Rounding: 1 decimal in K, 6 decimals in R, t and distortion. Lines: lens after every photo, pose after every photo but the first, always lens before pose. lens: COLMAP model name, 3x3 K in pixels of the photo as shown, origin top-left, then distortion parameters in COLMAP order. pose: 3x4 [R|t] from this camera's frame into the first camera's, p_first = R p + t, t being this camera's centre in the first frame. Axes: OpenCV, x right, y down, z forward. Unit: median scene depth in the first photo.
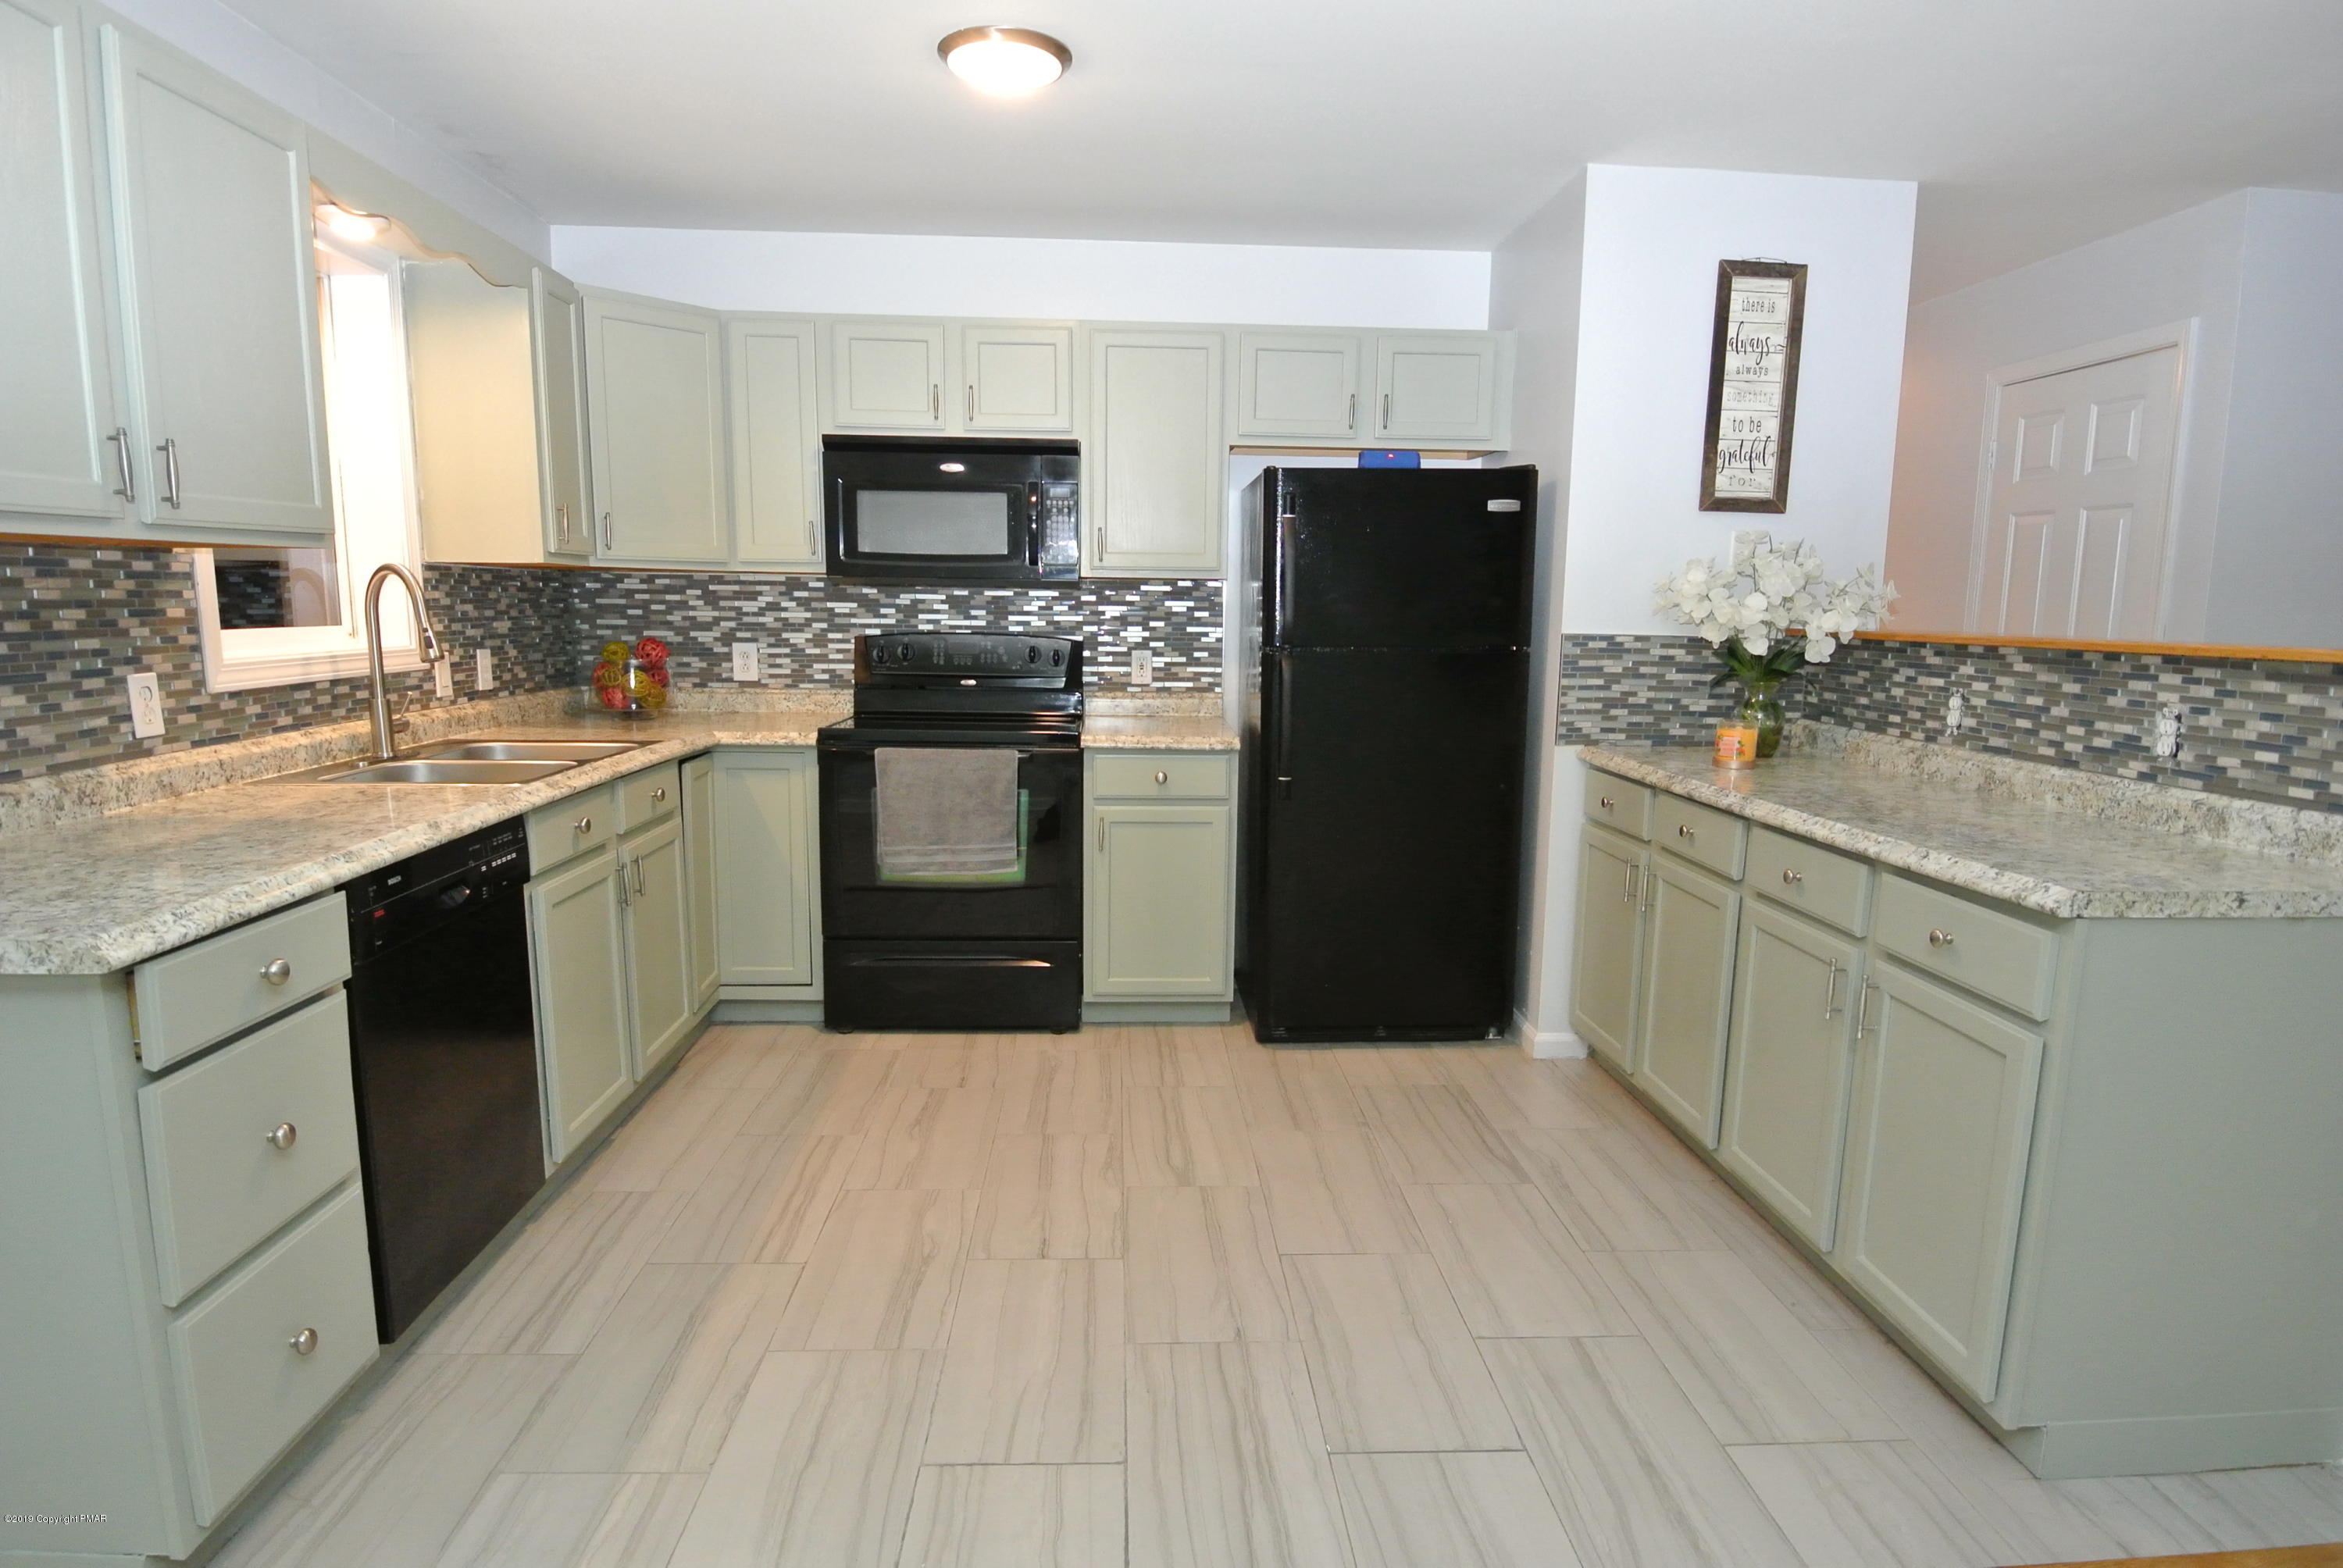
lens RADIAL K [[1277.8, 0, 1174.2], [0, 1277.8, 810.3], [0, 0, 1]] dist [0.003638, -0.031227]
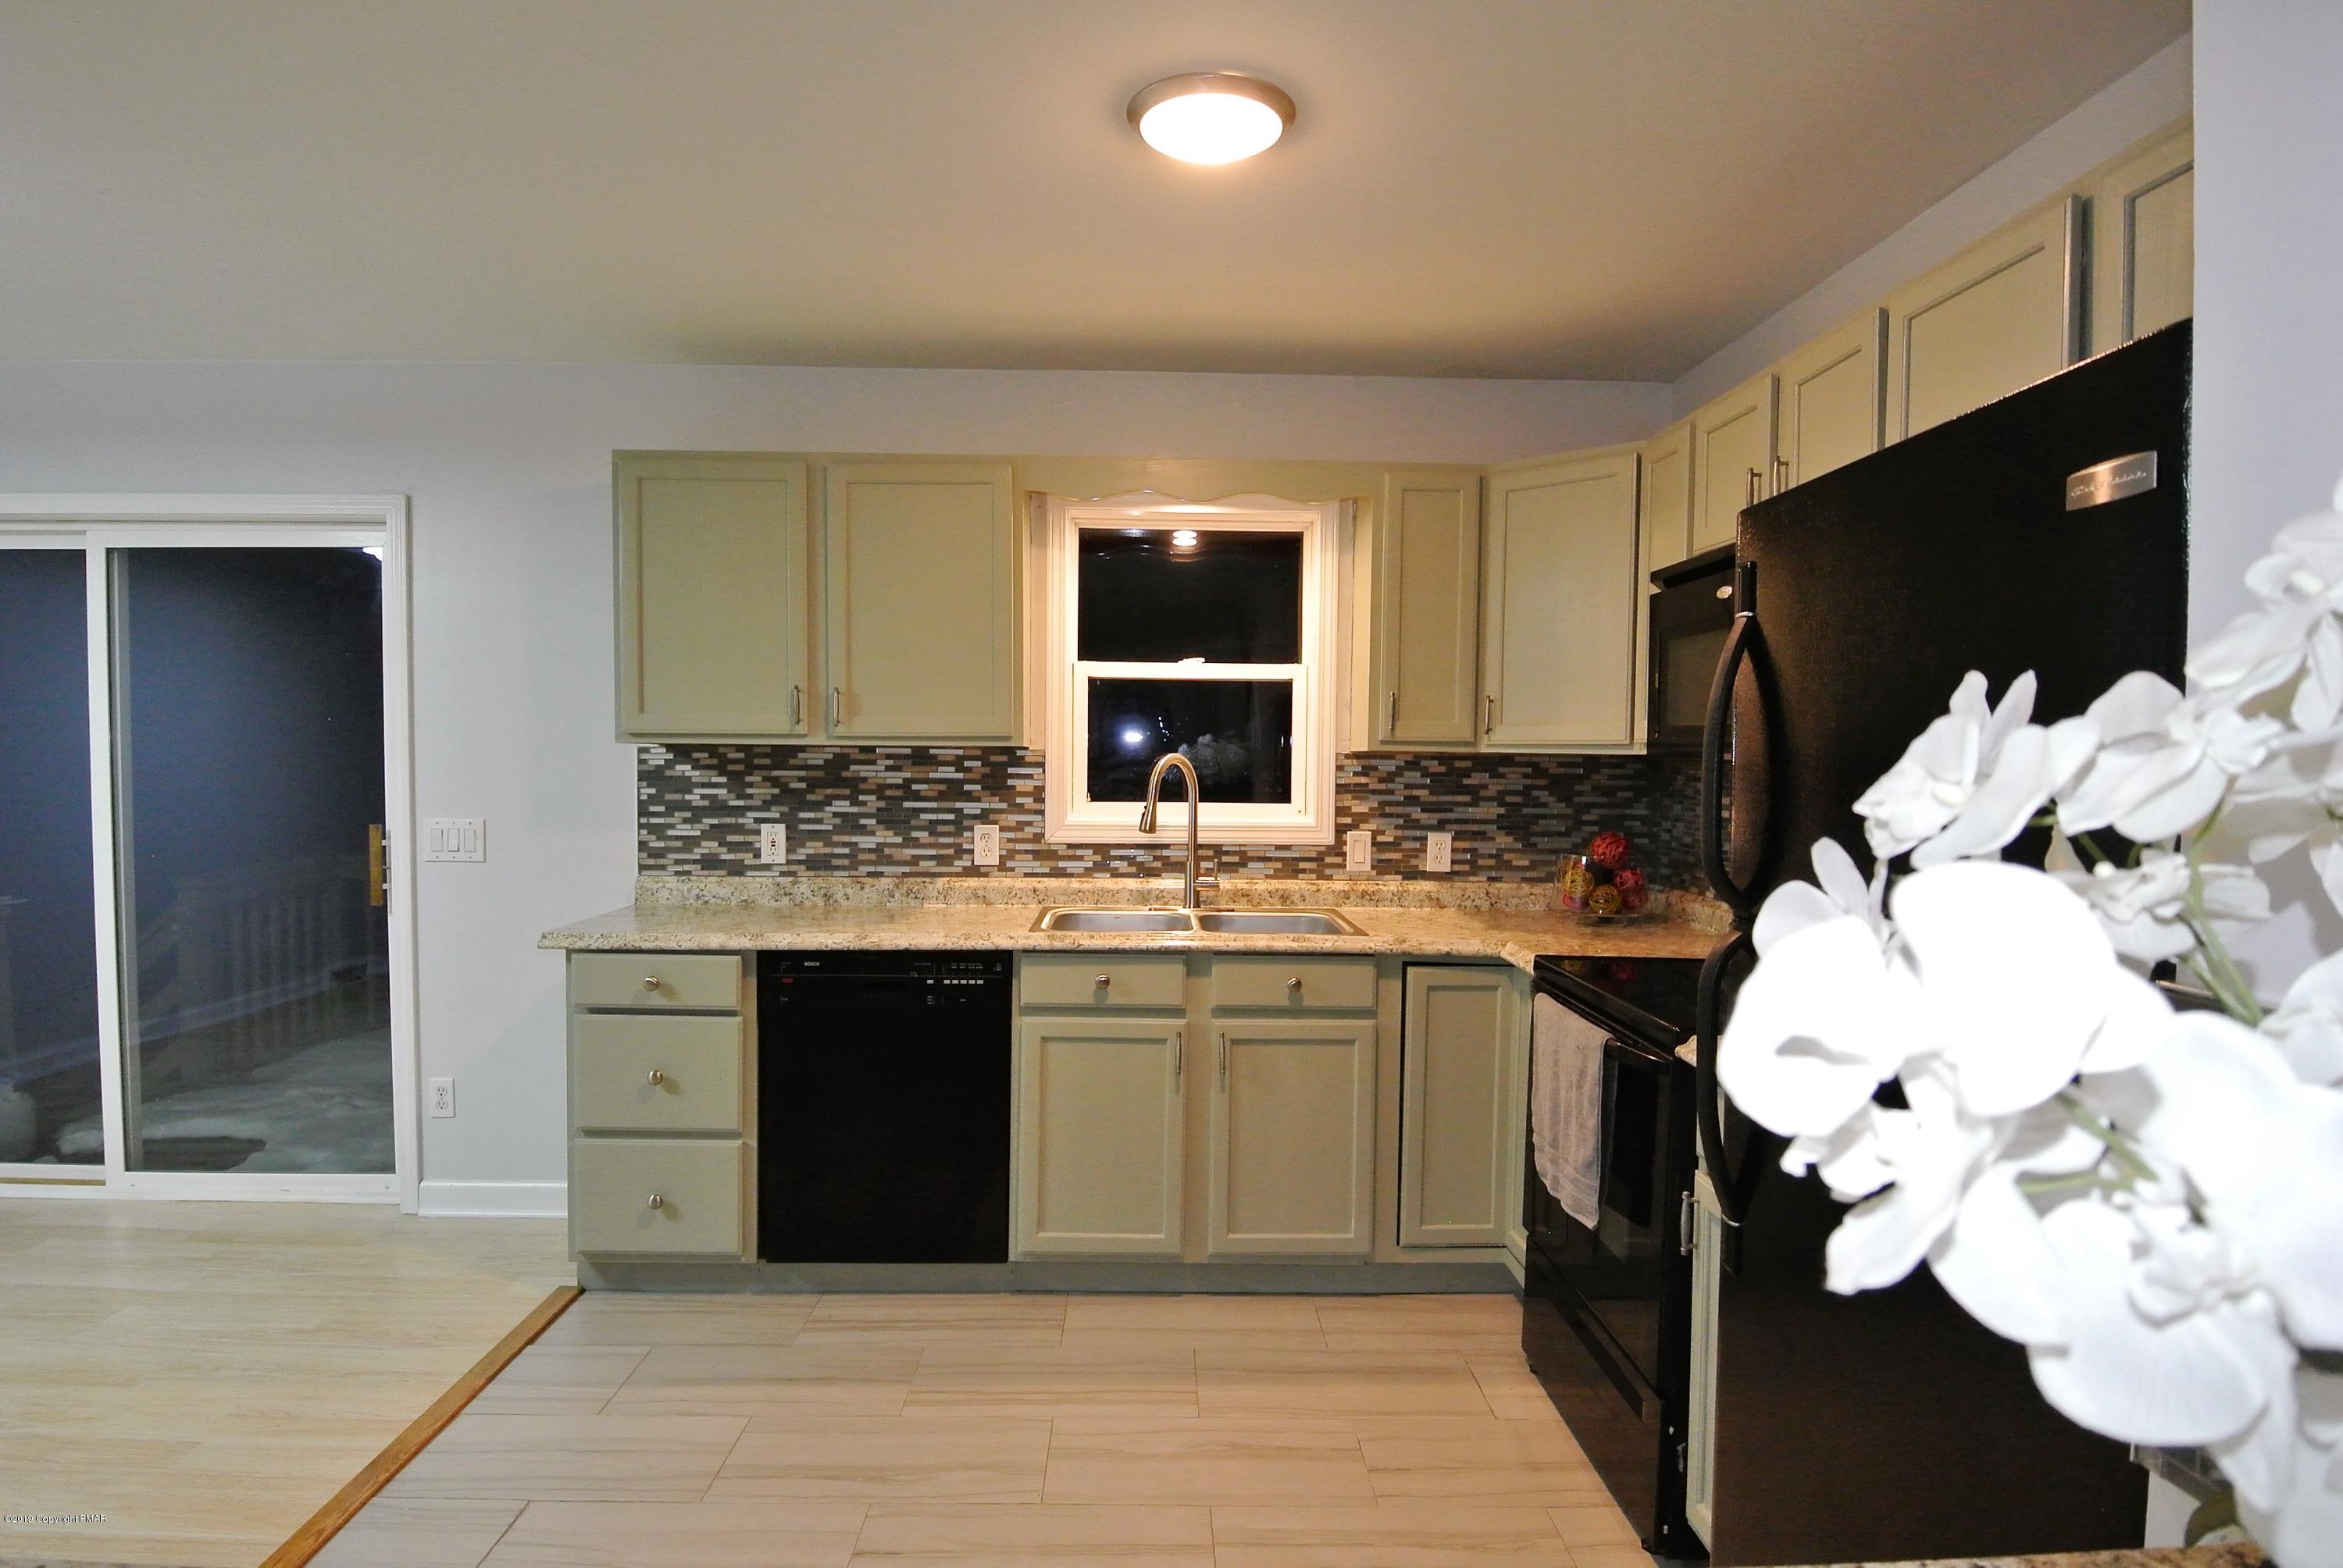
lens RADIAL K [[1307.9, 0, 1169.8], [0, 1307.9, 811.3], [0, 0, 1]] dist [0.003552, -0.036374]
pose [[-0.022308, 0.029659, -0.999311, 0.556517], [-0.173058, 0.984356, 0.033079, -0.149536], [0.984659, 0.173677, -0.016826, 0.851880]]
